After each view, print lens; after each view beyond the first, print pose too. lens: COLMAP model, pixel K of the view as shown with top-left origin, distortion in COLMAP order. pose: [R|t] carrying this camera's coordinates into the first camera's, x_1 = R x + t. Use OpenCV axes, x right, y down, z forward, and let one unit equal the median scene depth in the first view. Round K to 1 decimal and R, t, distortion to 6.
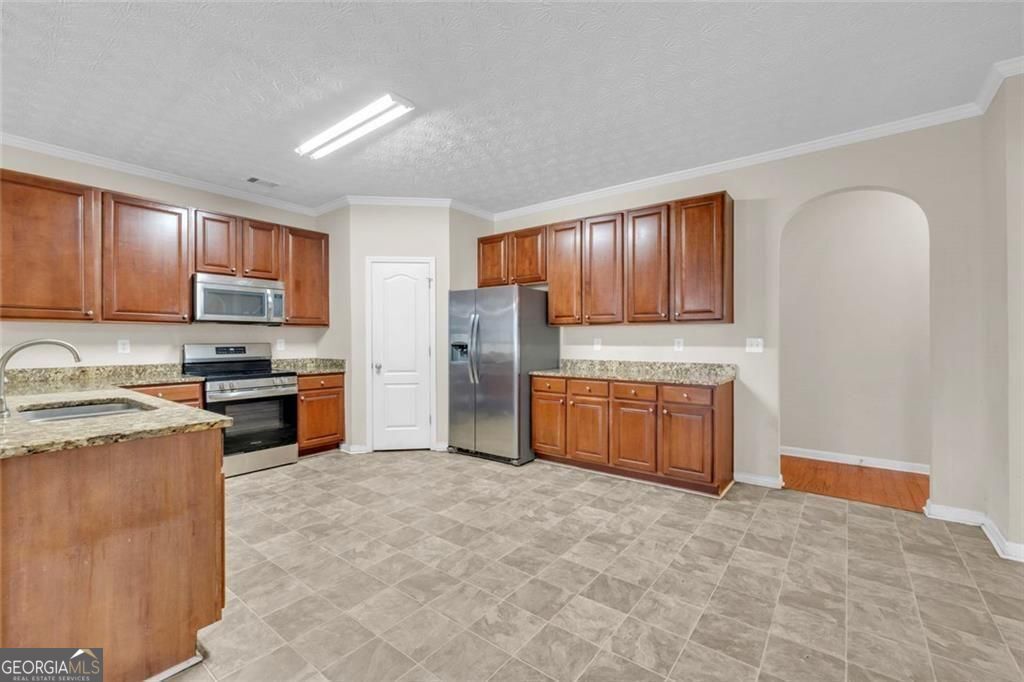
lens RADIAL K [[428.7, 0, 507.9], [0, 428.7, 337.9], [0, 0, 1]] dist [-0.000347, 0.000029]
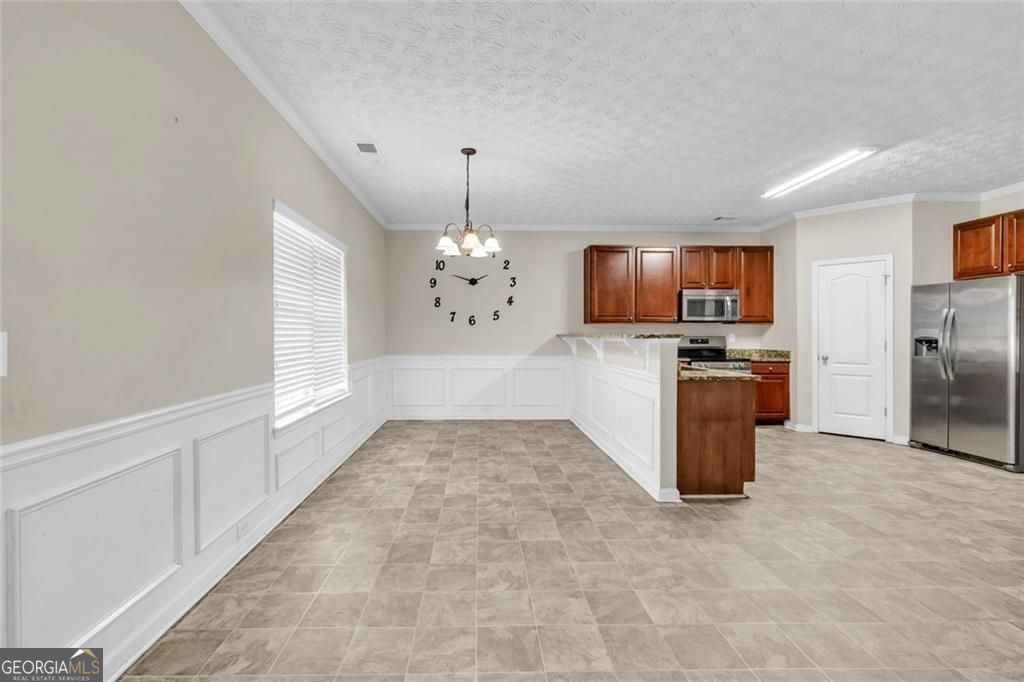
lens RADIAL K [[437.7, 0, 489.0], [0, 437.7, 335.3], [0, 0, 1]] dist [-0.002494, -0.000399]
pose [[0.631227, 0.005687, -0.775577, 0.033163], [0.000053, 0.999973, 0.007376, -0.001756], [0.775598, -0.004697, 0.631209, -0.441503]]
